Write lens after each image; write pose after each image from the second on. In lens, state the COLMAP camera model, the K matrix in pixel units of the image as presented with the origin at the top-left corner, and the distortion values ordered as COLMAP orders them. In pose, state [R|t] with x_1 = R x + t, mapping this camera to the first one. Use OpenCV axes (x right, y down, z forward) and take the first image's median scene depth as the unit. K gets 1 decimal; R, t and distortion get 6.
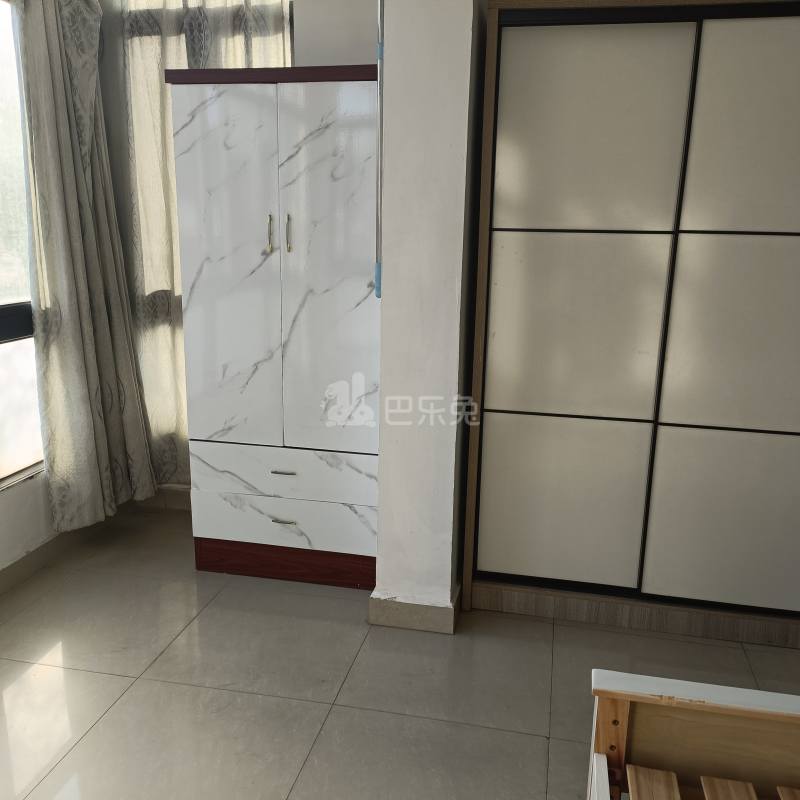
lens RADIAL K [[772.0, 0, 400.0], [0, 772.0, 400.0], [0, 0, 1]] dist [0.089077, -0.106772]
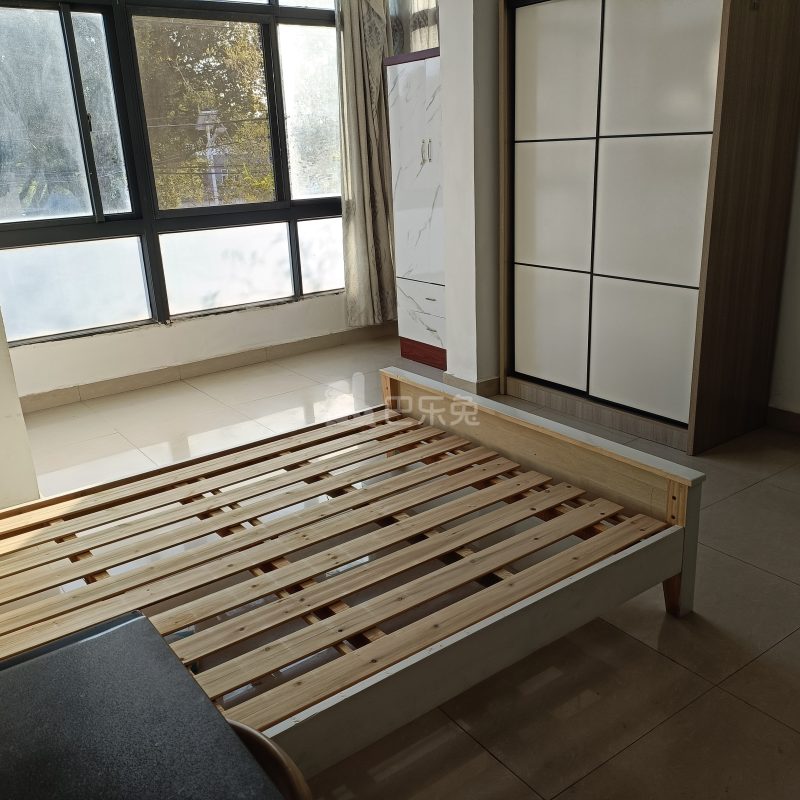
lens RADIAL K [[772.0, 0, 400.0], [0, 772.0, 400.0], [0, 0, 1]] dist [0.089077, -0.106772]
pose [[0.736595, 0.162074, -0.656627, 0.899471], [-0.094857, 0.986023, 0.136969, 0.082708], [0.669649, -0.038606, 0.741674, -0.277984]]
